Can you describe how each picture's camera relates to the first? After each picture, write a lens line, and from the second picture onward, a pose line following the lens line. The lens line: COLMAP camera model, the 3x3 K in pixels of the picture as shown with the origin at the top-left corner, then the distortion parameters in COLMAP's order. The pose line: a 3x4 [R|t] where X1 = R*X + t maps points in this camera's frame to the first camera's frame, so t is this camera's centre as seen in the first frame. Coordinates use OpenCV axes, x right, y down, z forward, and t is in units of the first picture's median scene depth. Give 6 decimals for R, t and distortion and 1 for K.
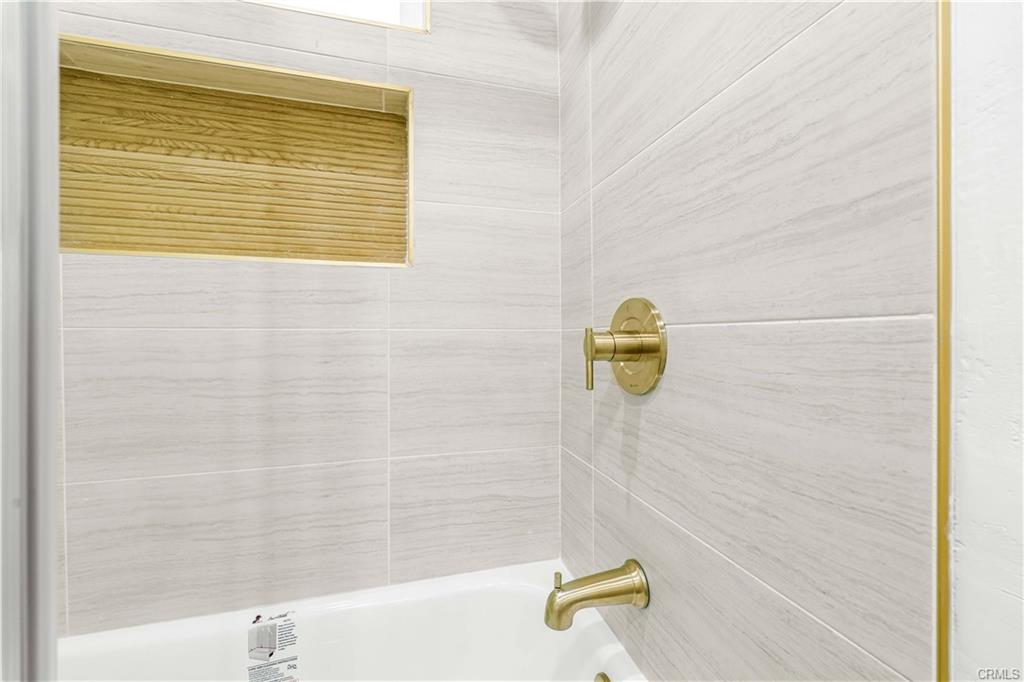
lens RADIAL K [[412.8, 0, 508.8], [0, 412.8, 336.1], [0, 0, 1]] dist [-0.001449, -0.000512]
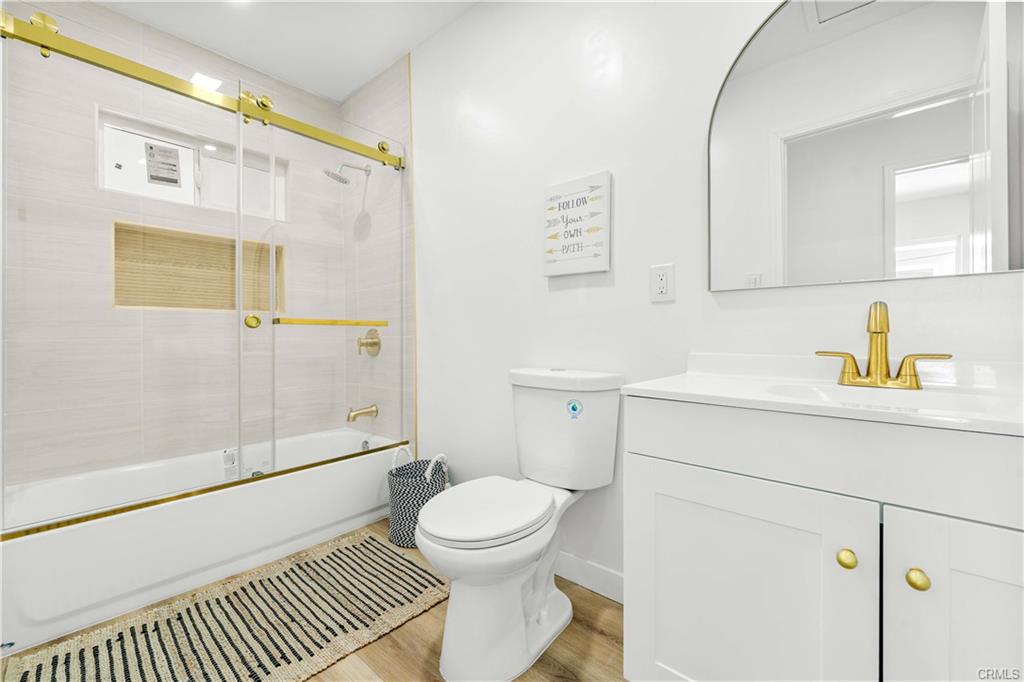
lens RADIAL K [[418.1, 0, 512.0], [0, 418.1, 341.0], [0, 0, 1]] dist [-0.000633, 0.000877]
pose [[0.836990, -0.013615, 0.547049, -0.648247], [0.010793, 0.999907, 0.008372, -0.005807], [-0.547112, -0.001103, 0.837059, -2.627154]]
